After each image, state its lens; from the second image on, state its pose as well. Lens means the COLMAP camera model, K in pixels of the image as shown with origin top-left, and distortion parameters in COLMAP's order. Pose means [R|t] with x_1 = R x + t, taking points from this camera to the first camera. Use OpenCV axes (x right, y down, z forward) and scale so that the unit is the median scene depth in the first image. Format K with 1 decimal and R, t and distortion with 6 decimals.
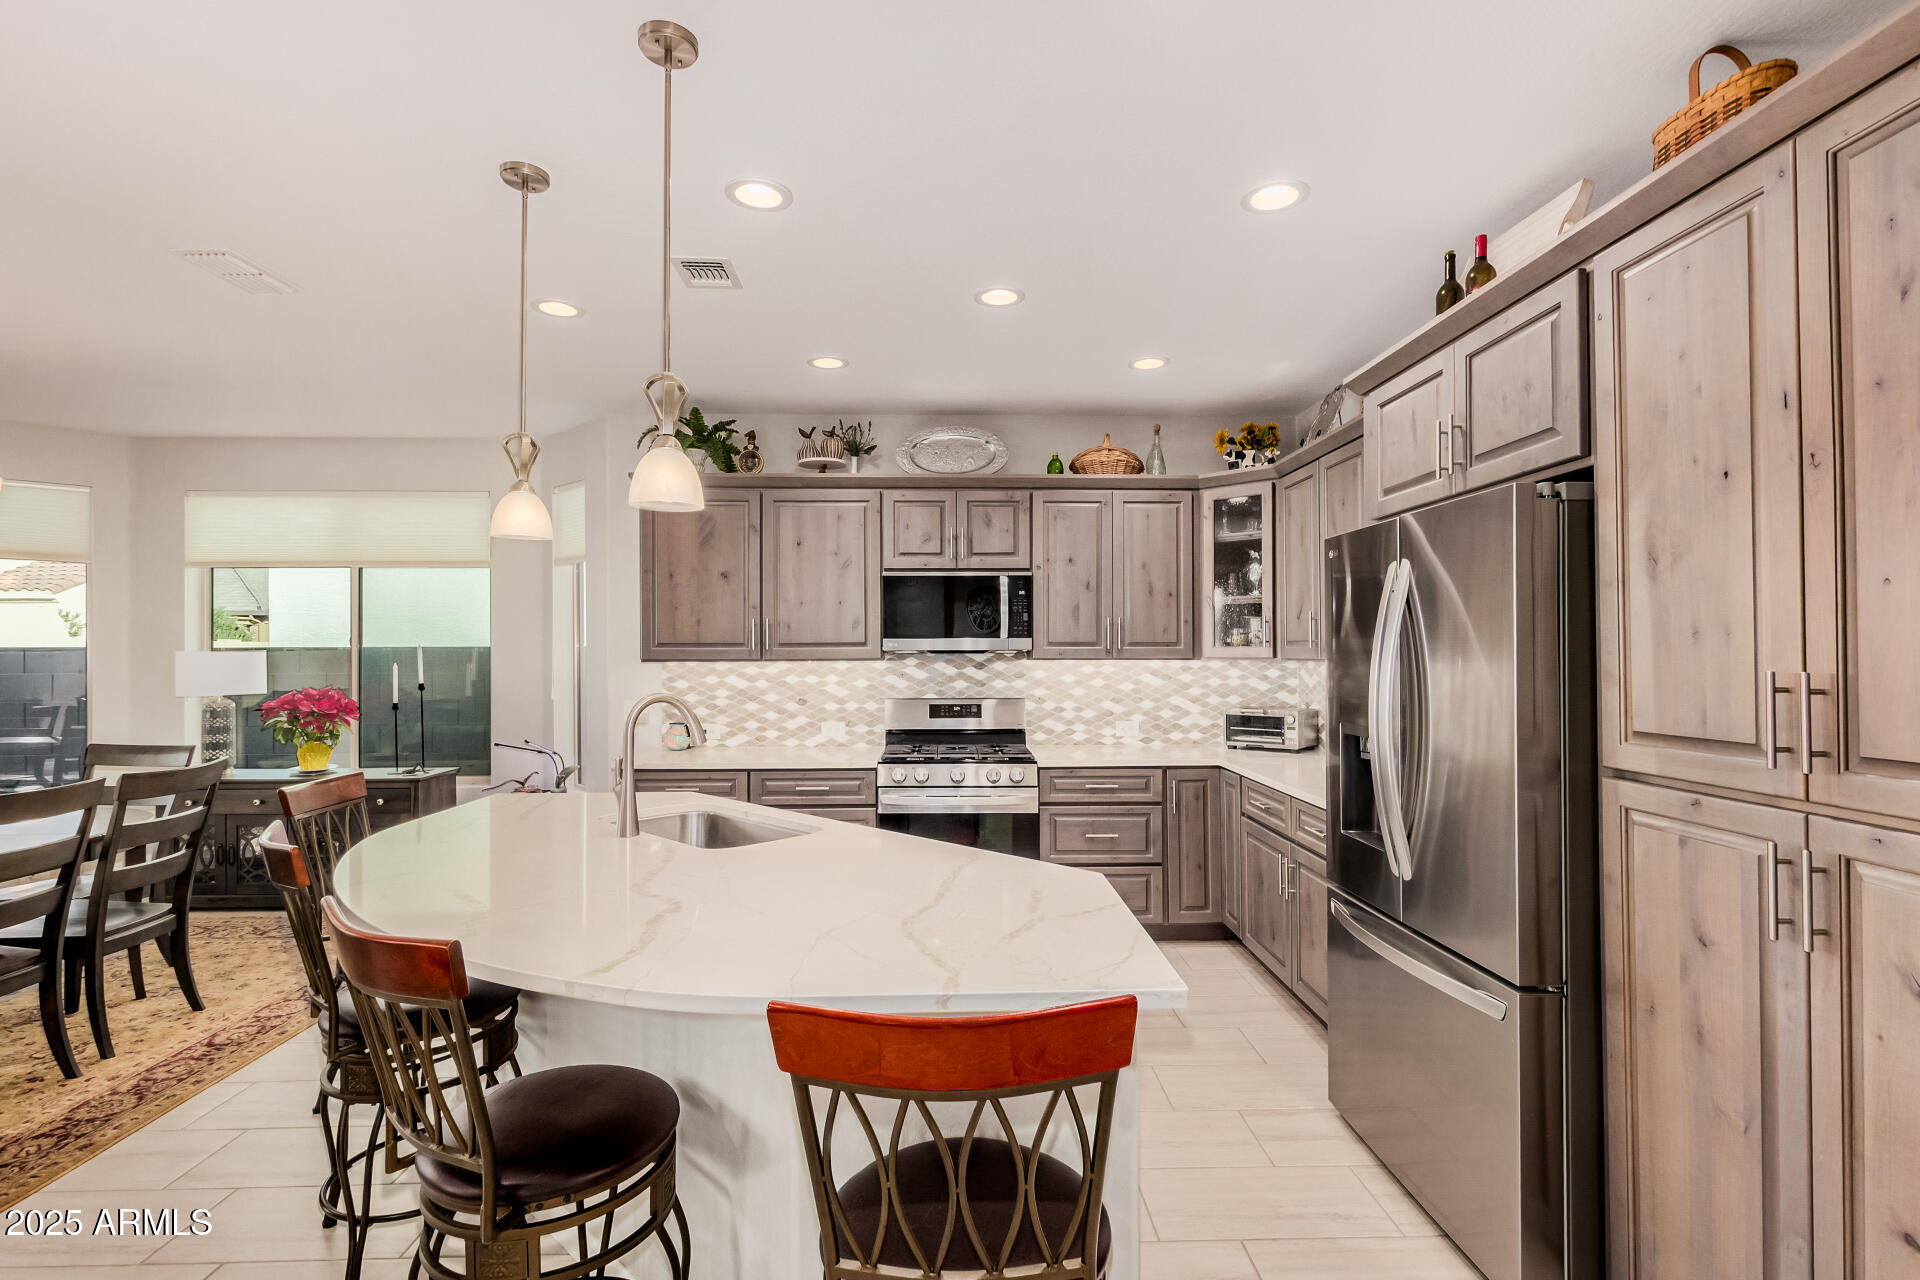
lens RADIAL K [[889.7, 0, 966.1], [0, 889.7, 634.8], [0, 0, 1]] dist [0.006116, -0.001065]
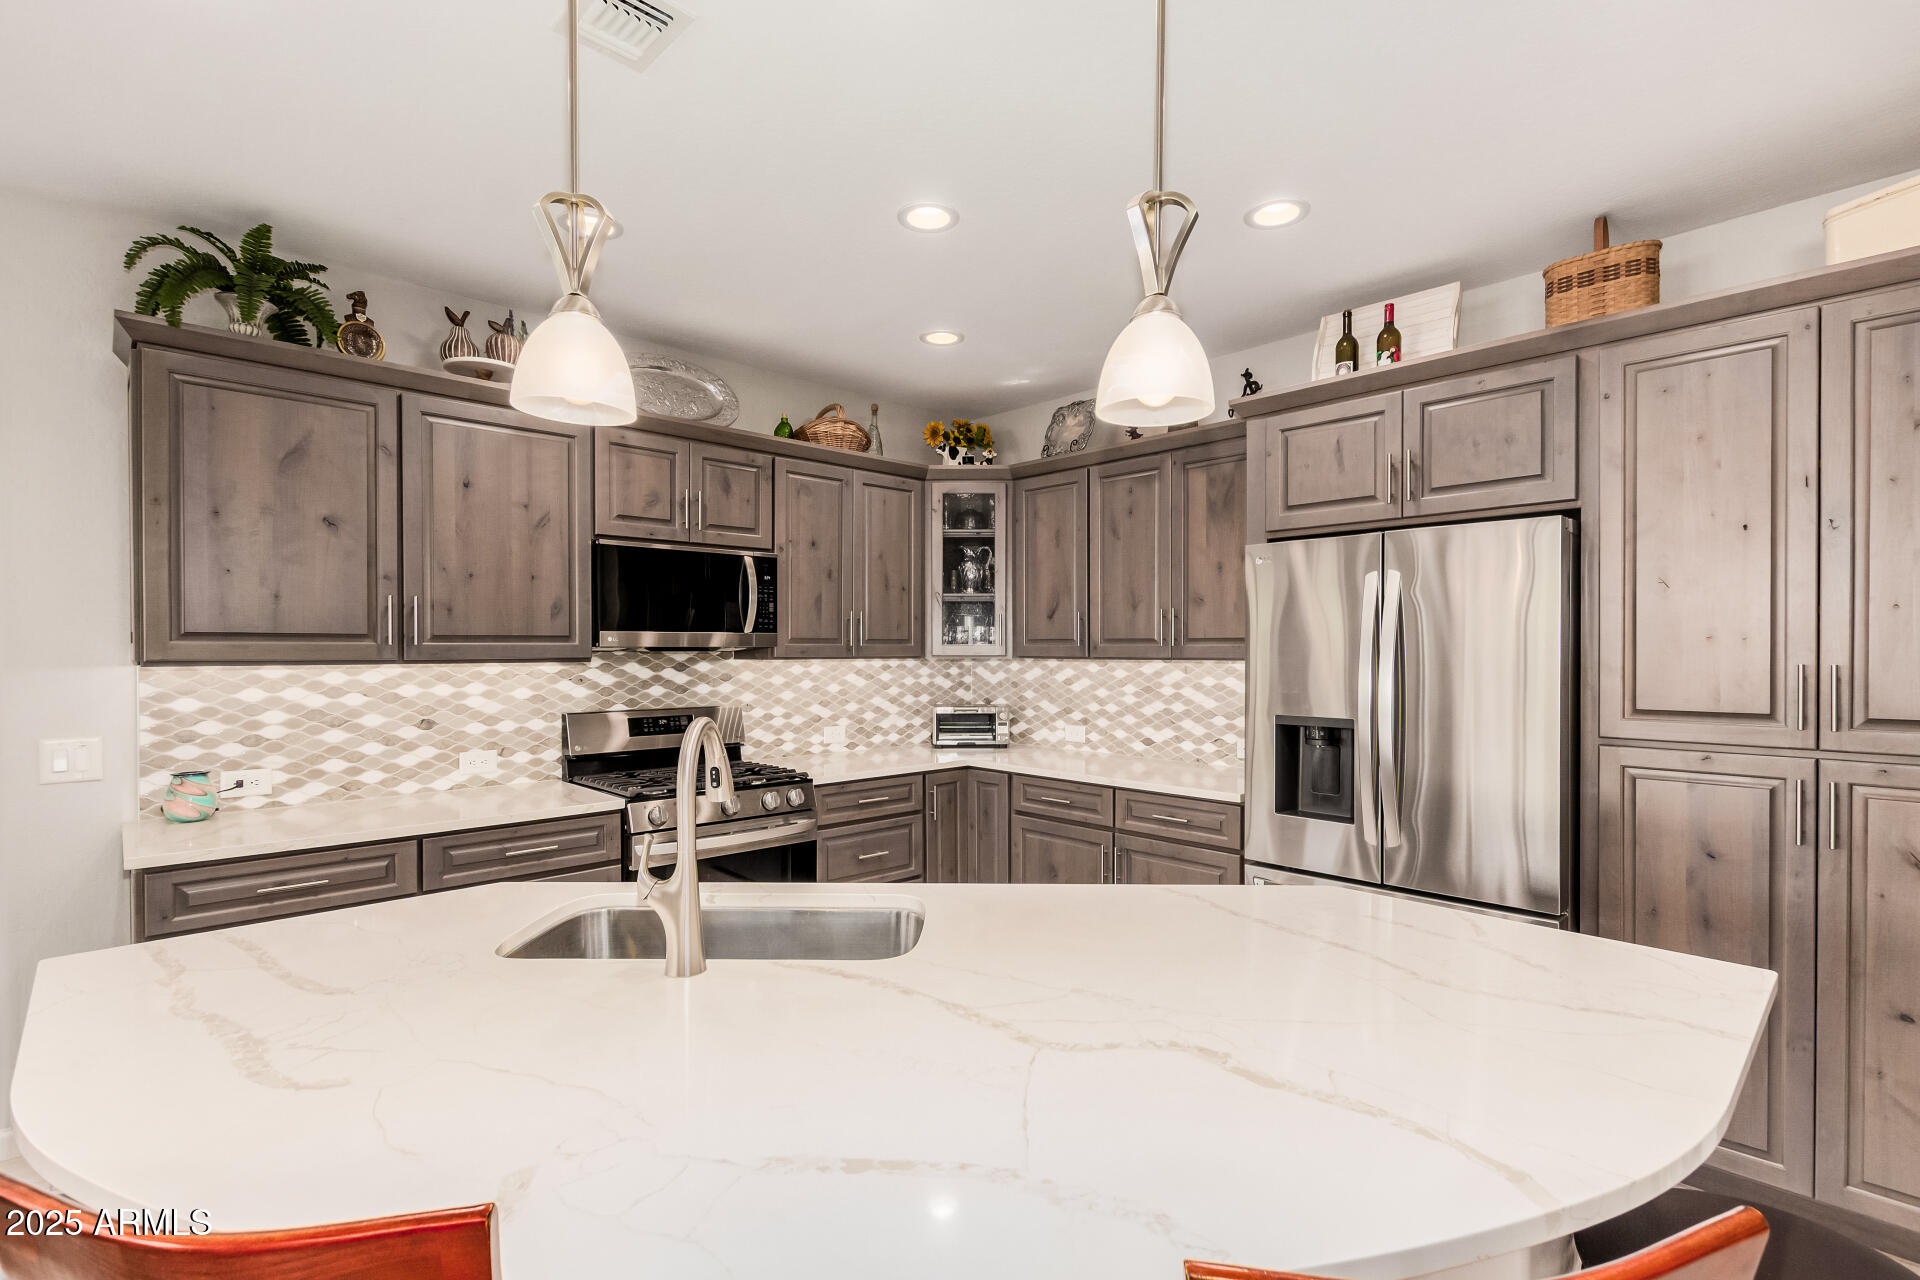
lens RADIAL K [[889.7, 0, 969.5], [0, 889.7, 648.1], [0, 0, 1]] dist [0.006116, -0.001065]
pose [[0.746046, 0.003296, 0.665886, -0.331427], [-0.014686, 0.999826, 0.011505, 0.005381], [-0.665732, -0.018362, 0.745965, 0.244330]]
